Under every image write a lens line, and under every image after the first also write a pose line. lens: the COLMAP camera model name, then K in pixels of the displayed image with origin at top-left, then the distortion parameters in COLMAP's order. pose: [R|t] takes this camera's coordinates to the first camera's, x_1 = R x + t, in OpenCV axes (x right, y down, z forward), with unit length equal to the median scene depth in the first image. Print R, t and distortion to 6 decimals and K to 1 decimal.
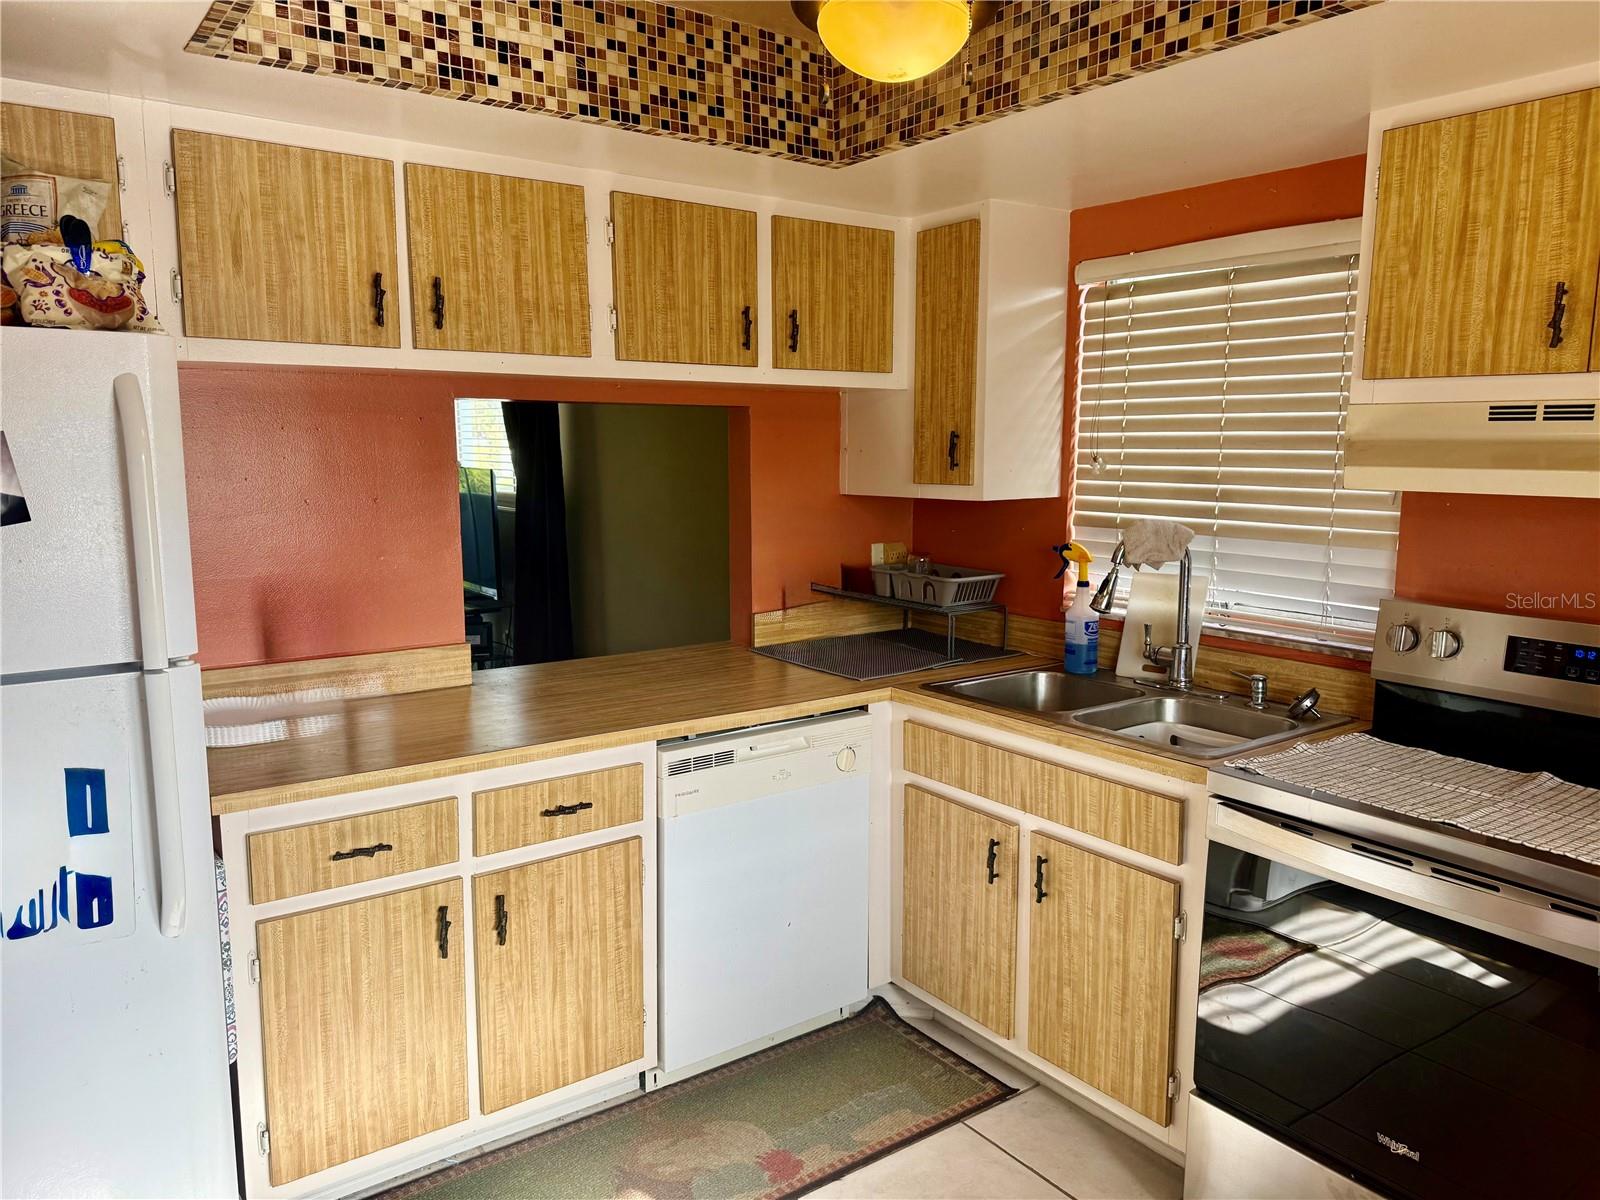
lens RADIAL K [[1187.0, 0, 805.5], [0, 1187.0, 603.7], [0, 0, 1]] dist [0.048972, -0.031054]
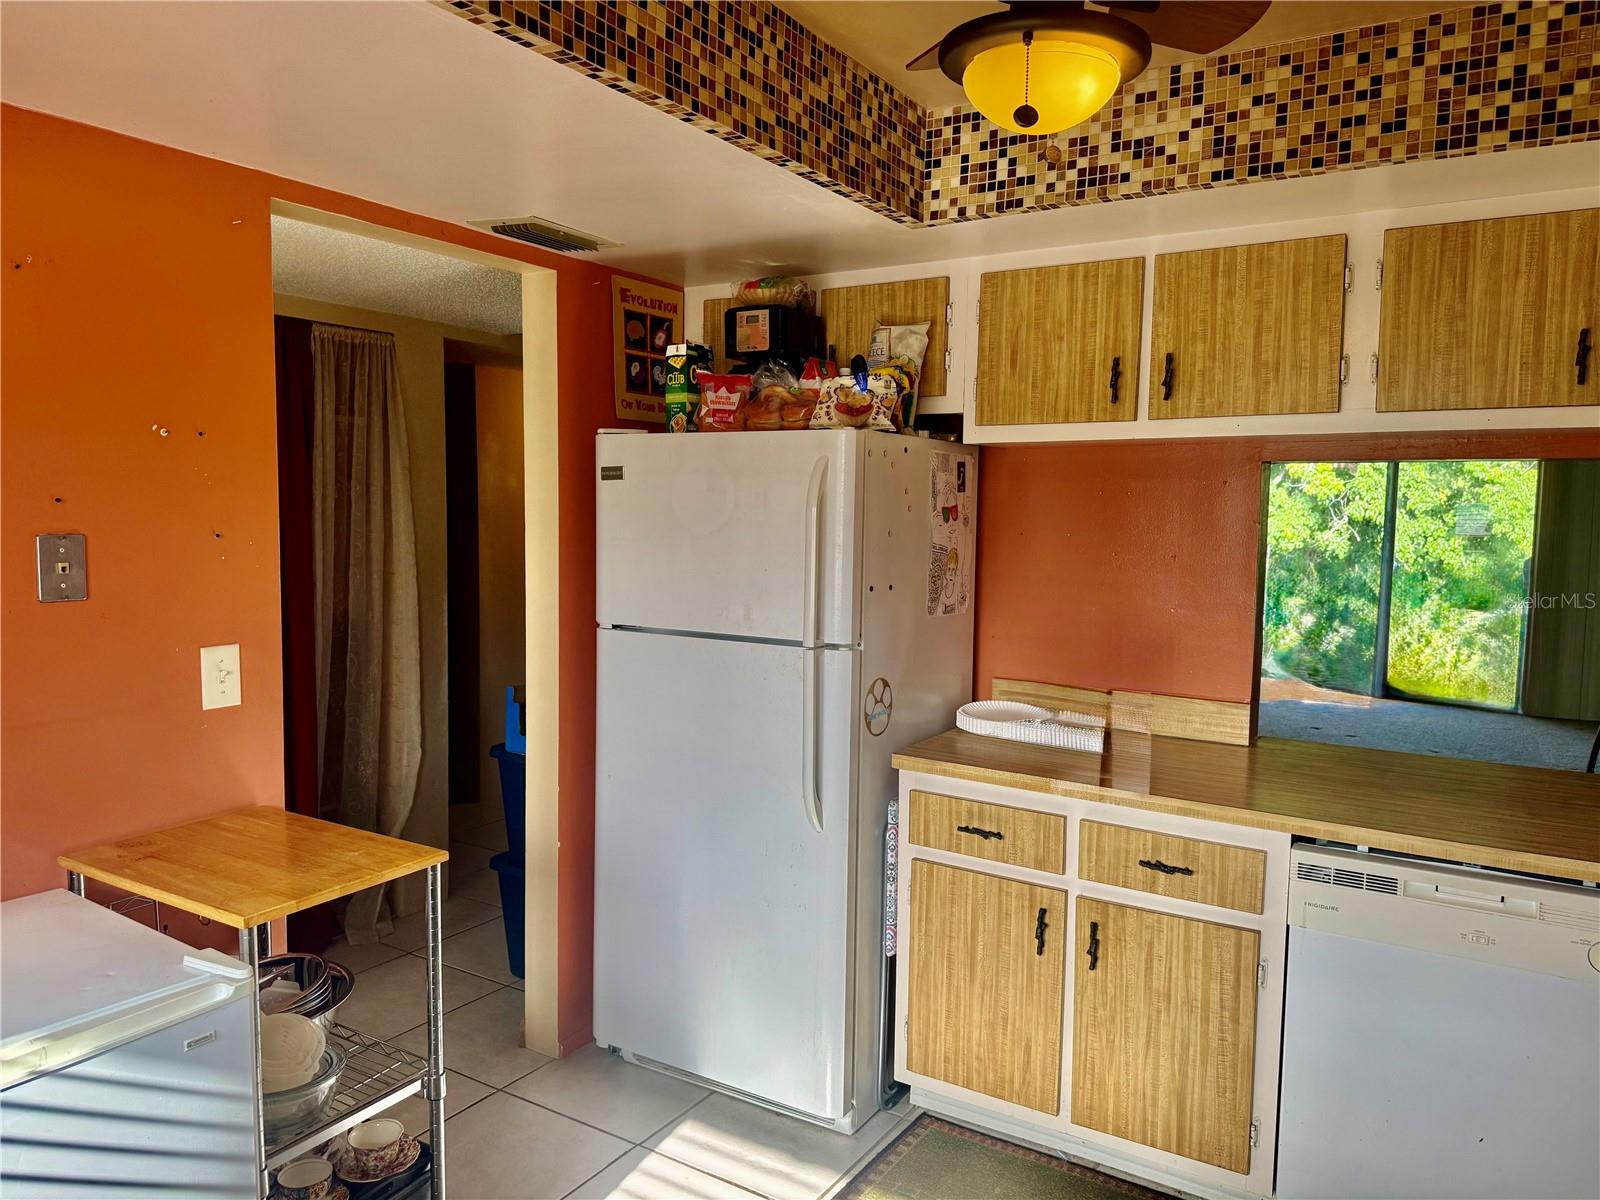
lens RADIAL K [[1187.0, 0, 805.5], [0, 1187.0, 603.7], [0, 0, 1]] dist [0.048972, -0.031054]
pose [[0.390572, 0.074426, -0.917559, 0.612012], [-0.130671, 0.991116, 0.024770, -0.031556], [0.911251, 0.110223, 0.396828, 0.305781]]
